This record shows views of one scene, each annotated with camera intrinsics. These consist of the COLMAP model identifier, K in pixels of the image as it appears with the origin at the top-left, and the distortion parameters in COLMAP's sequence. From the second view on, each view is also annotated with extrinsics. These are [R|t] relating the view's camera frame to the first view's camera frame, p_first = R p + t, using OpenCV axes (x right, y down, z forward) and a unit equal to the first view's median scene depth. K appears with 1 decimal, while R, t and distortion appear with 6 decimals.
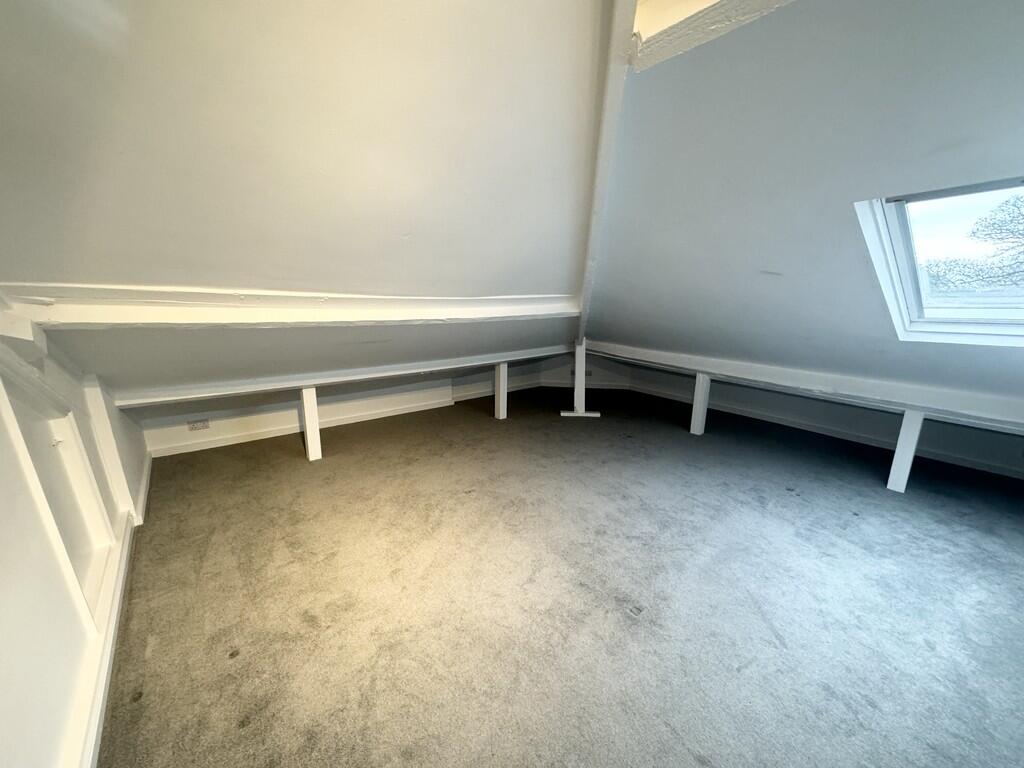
lens RADIAL K [[406.6, 0, 510.5], [0, 406.6, 383.3], [0, 0, 1]] dist [-0.003666, 0.000251]
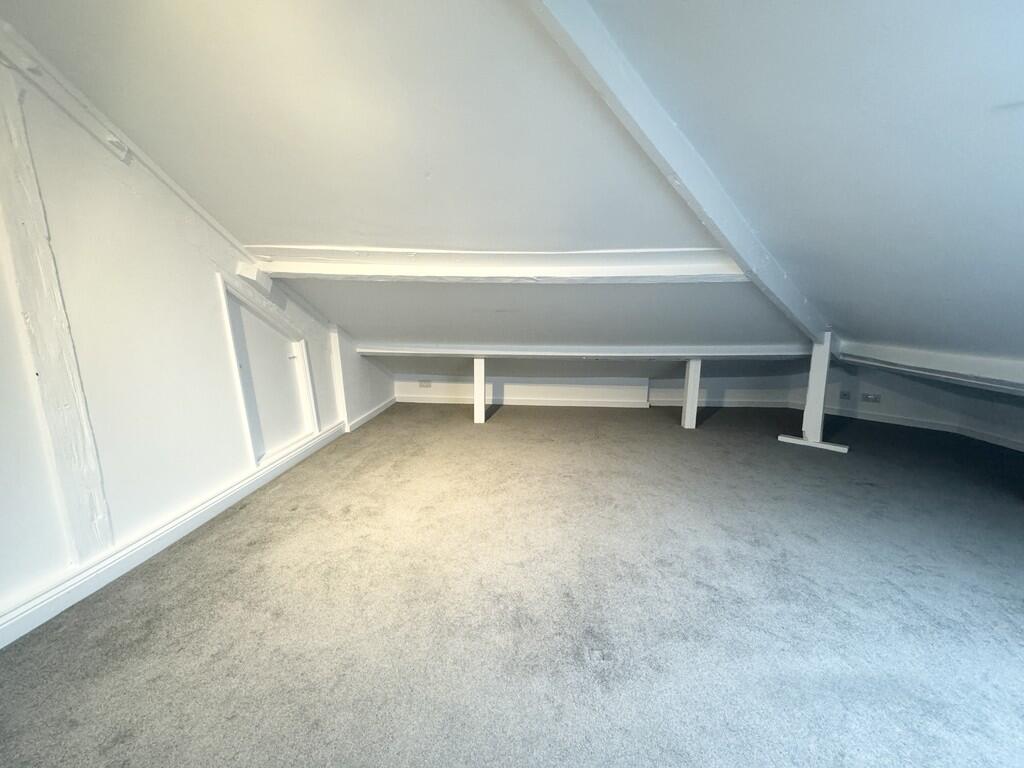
lens RADIAL K [[406.6, 0, 511.0], [0, 406.6, 384.9], [0, 0, 1]] dist [-0.003666, 0.000251]
pose [[0.748296, 0.106537, -0.654754, 0.445722], [-0.143986, 0.989573, -0.003540, 0.102784], [0.647550, 0.096925, 0.755834, 0.261866]]
